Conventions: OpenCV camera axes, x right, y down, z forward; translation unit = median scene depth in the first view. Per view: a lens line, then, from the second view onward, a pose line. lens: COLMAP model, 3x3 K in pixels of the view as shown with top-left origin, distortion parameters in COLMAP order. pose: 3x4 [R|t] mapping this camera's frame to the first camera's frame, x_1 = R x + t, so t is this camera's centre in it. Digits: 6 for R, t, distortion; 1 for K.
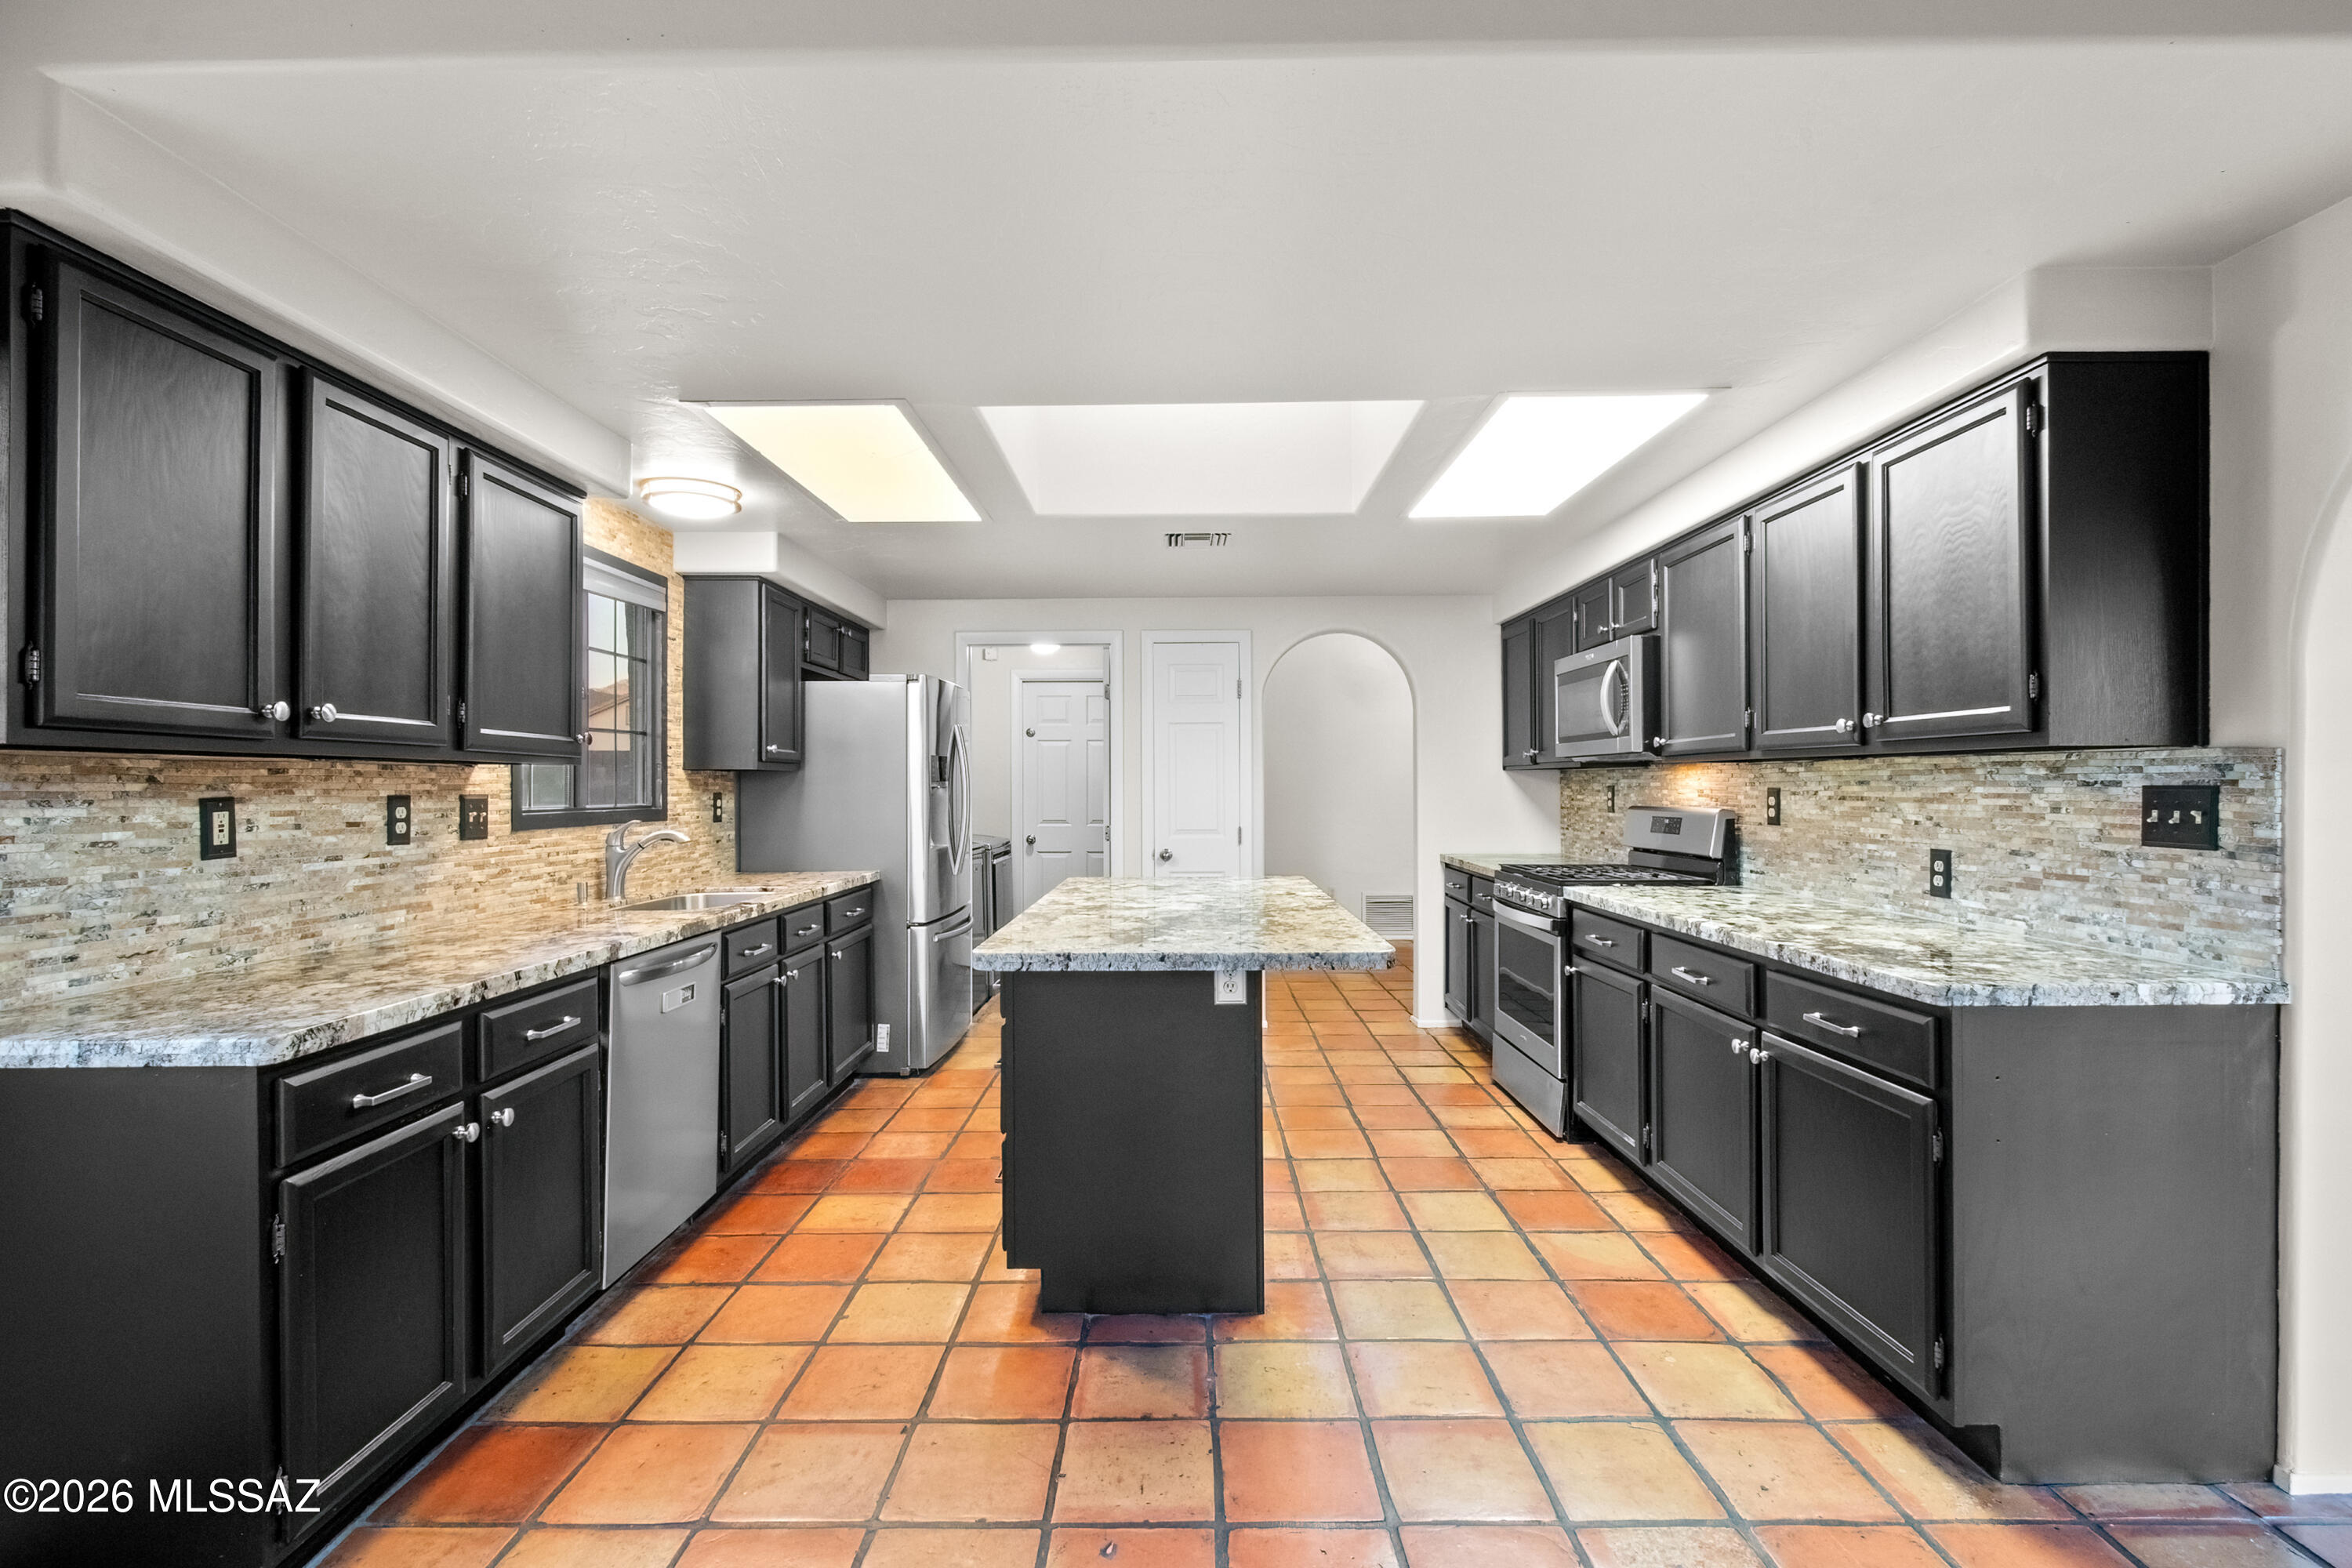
lens RADIAL K [[1067.4, 0, 1167.5], [0, 1067.4, 797.7], [0, 0, 1]] dist [-0.000625, -0.000825]
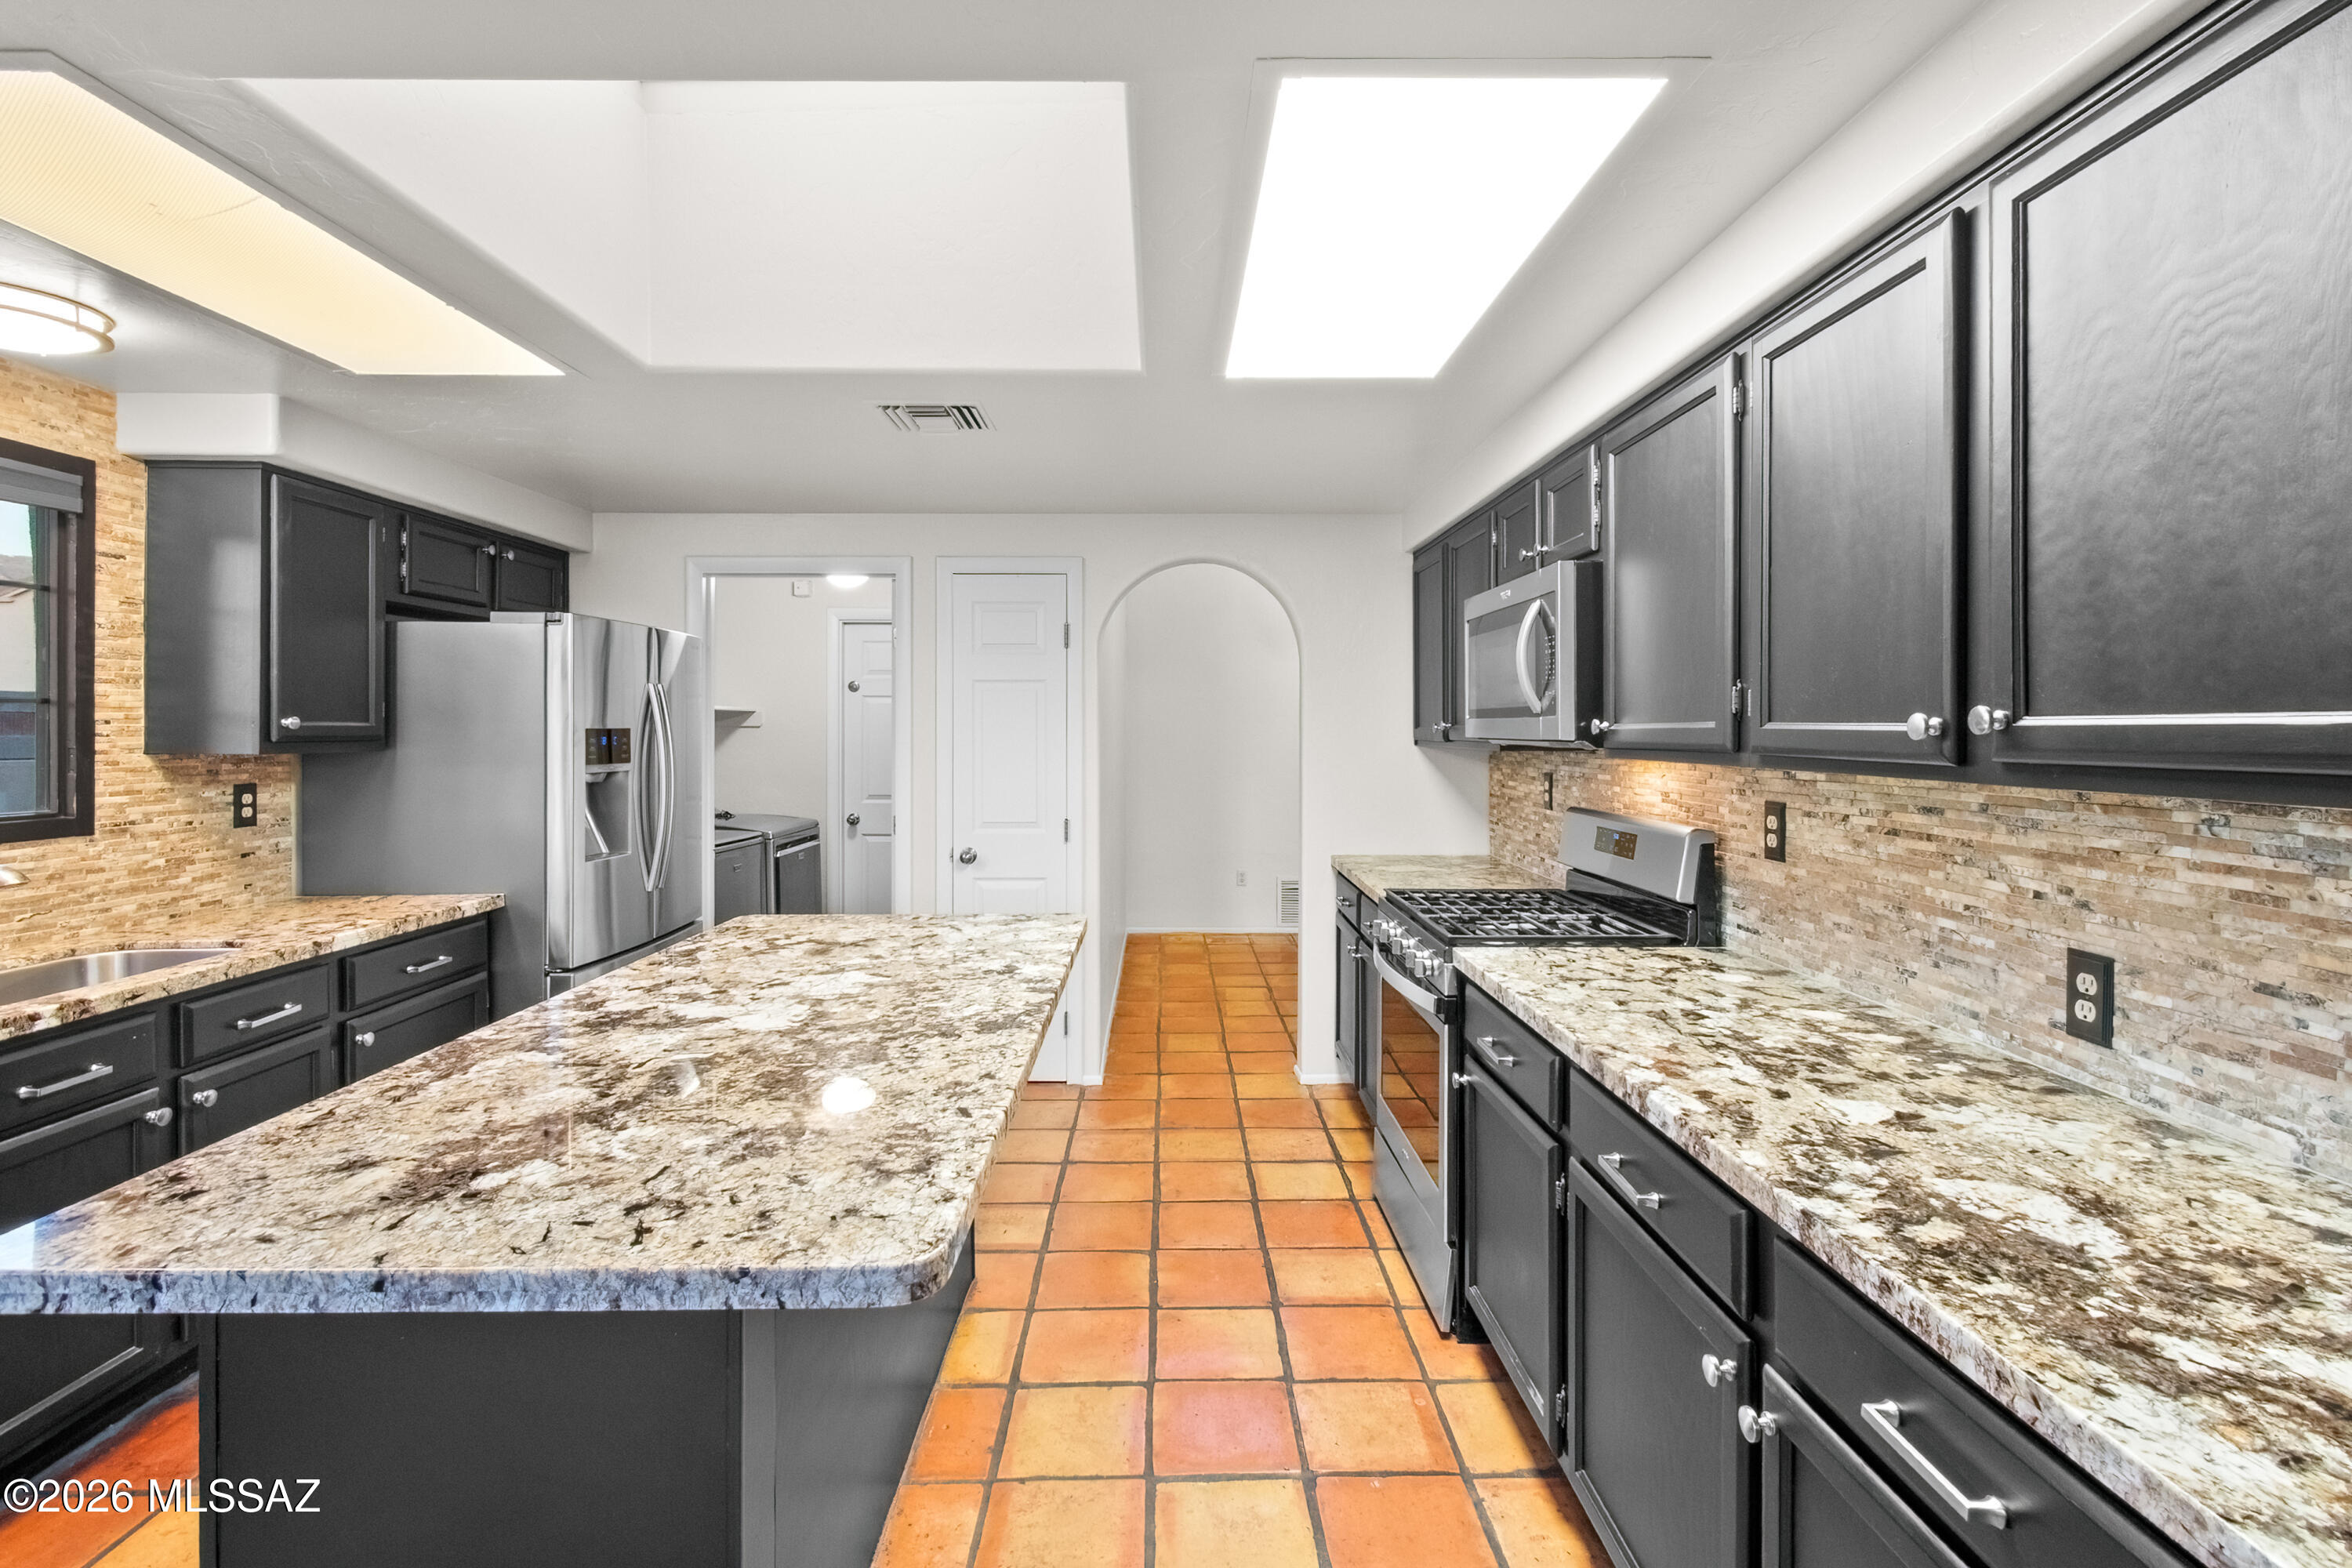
lens RADIAL K [[1080.6, 0, 1176.6], [0, 1080.6, 746.2], [0, 0, 1]] dist [-0.000648, -0.000815]
pose [[0.999711, 0.004391, 0.023632, 0.209919], [-0.004535, 0.999972, 0.006021, -0.047430], [-0.023605, -0.006126, 0.999703, 0.390804]]
